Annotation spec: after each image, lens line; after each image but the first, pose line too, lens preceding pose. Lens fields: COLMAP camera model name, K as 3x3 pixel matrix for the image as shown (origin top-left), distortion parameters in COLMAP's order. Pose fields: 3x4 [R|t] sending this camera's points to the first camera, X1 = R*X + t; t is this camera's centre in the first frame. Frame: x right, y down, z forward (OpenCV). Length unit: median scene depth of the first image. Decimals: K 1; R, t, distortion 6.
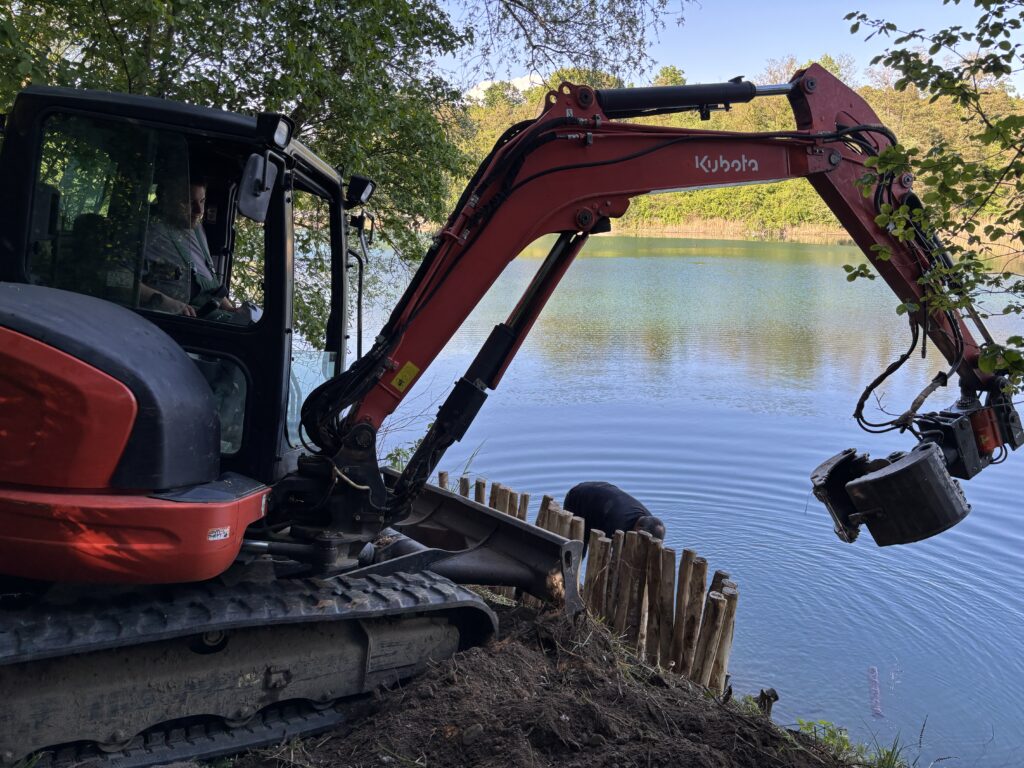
lens RADIAL K [[771.7, 0, 514.5], [0, 771.7, 375.7], [0, 0, 1]] dist [0.022172, -0.026808]
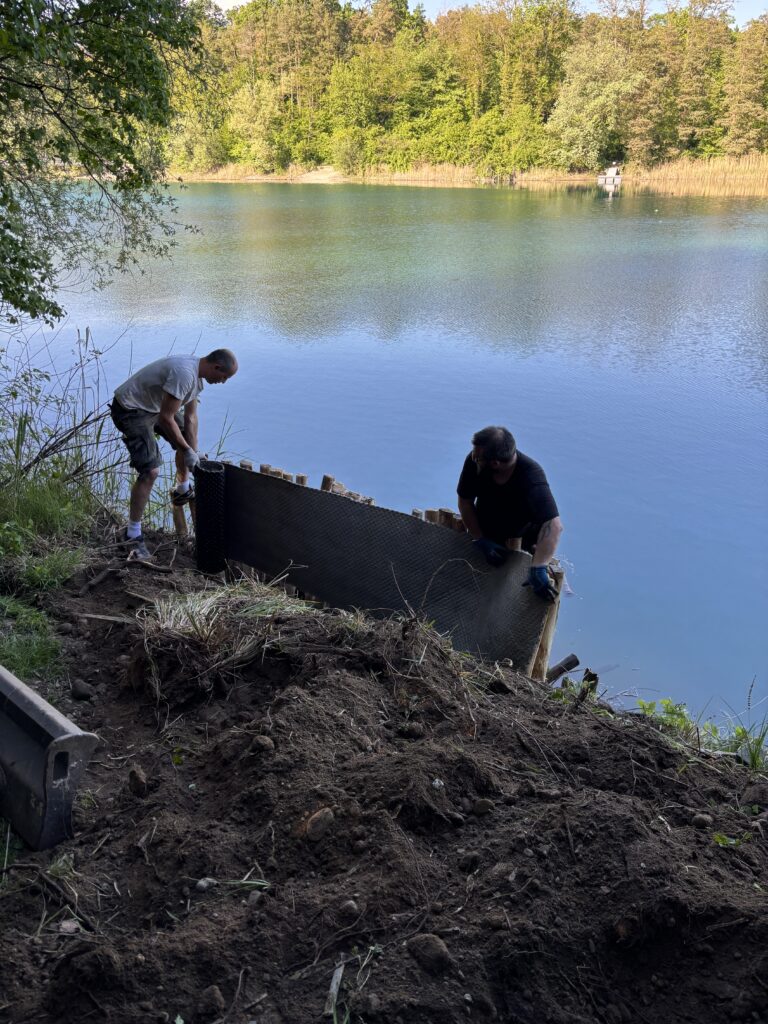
lens RADIAL K [[771.7, 0, 380.2], [0, 771.7, 513.3], [0, 0, 1]] dist [0.022172, -0.026808]
pose [[0.984394, -0.082566, 0.155410, -0.041831], [0.046699, 0.974003, 0.221671, 0.010871], [-0.169672, -0.210955, 0.962658, 0.173292]]
